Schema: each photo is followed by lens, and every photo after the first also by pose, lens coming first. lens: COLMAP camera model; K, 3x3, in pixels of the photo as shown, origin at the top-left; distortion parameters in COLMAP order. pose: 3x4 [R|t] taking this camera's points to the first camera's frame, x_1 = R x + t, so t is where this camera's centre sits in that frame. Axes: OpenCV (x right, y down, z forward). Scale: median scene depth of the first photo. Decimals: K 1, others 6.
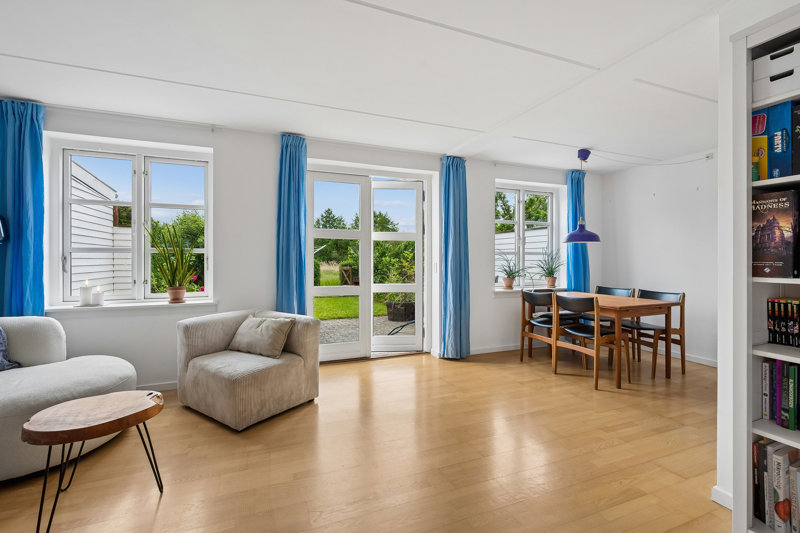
lens RADIAL K [[366.1, 0, 407.2], [0, 366.1, 255.7], [0, 0, 1]] dist [0.002874, 0.000195]
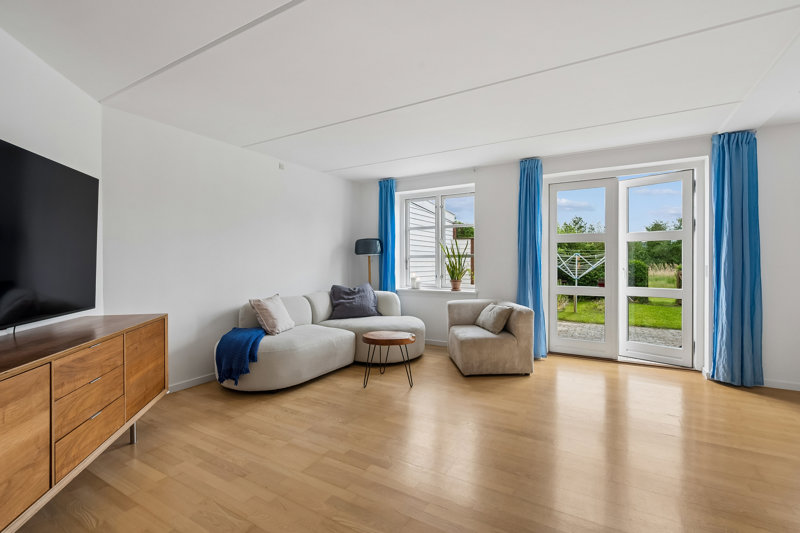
lens RADIAL K [[366.1, 0, 397.8], [0, 366.1, 264.6], [0, 0, 1]] dist [0.002874, 0.000195]
pose [[0.597966, 0.003145, -0.801515, 0.404657], [0.009943, 0.999886, 0.011341, 0.001991], [0.801460, -0.014751, 0.597867, -0.080456]]
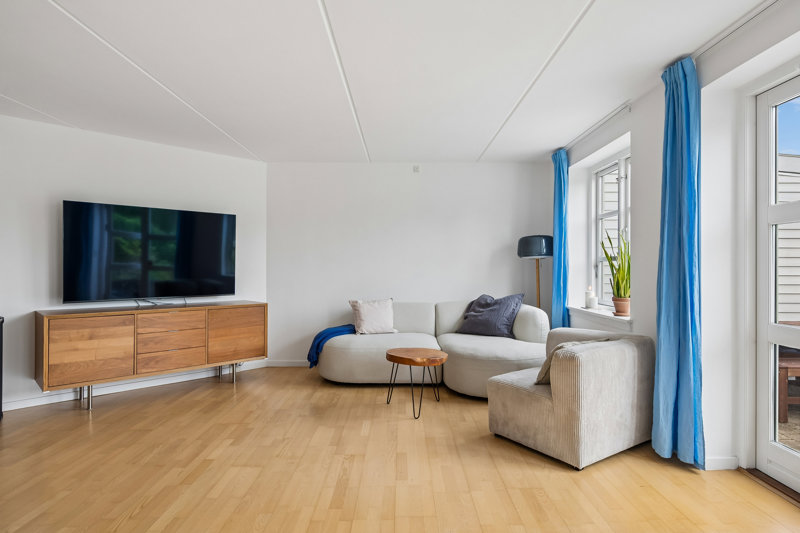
lens RADIAL K [[453.5, 0, 395.0], [0, 453.5, 265.4], [0, 0, 1]] dist [-0.007908, -0.000447]
pose [[-0.404220, -0.003625, -0.914655, 0.573009], [0.007255, 0.999948, -0.007170, 0.008868], [0.914633, -0.009534, -0.404173, 0.883394]]
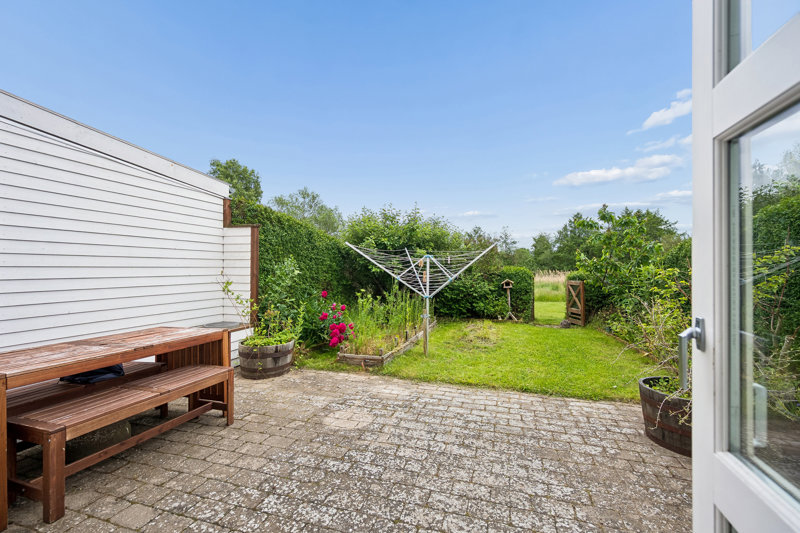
lens RADIAL K [[339.0, 0, 402.3], [0, 339.0, 265.0], [0, 0, 1]] dist [0.002516, 0.000334]
pose [[0.762134, -0.003989, -0.647406, -0.035265], [0.003750, 0.999991, -0.001747, 0.009695], [0.647408, -0.001096, 0.762143, 1.230066]]
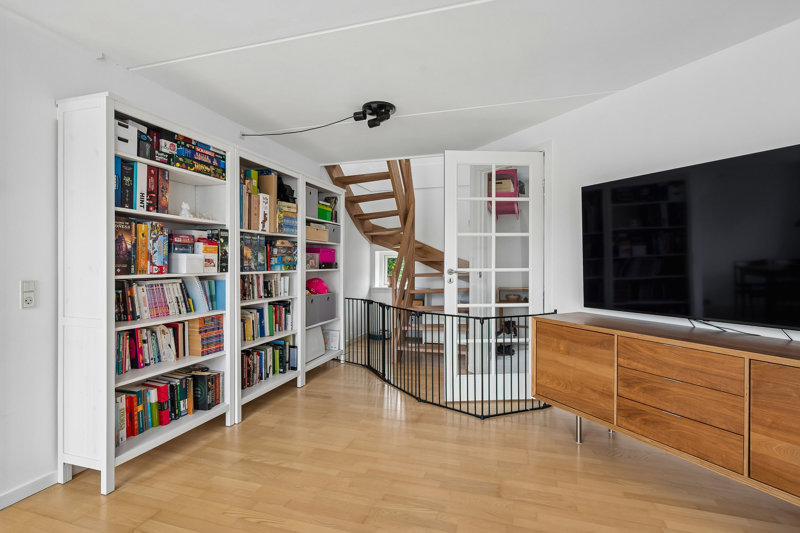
lens RADIAL K [[386.9, 0, 398.8], [0, 386.9, 263.5], [0, 0, 1]] dist [0.000787, 0.000051]
pose [[-0.763847, -0.003885, 0.645385, -0.329821], [-0.009097, 0.999947, -0.004747, 0.003858], [-0.645333, -0.009497, -0.763842, 0.570313]]
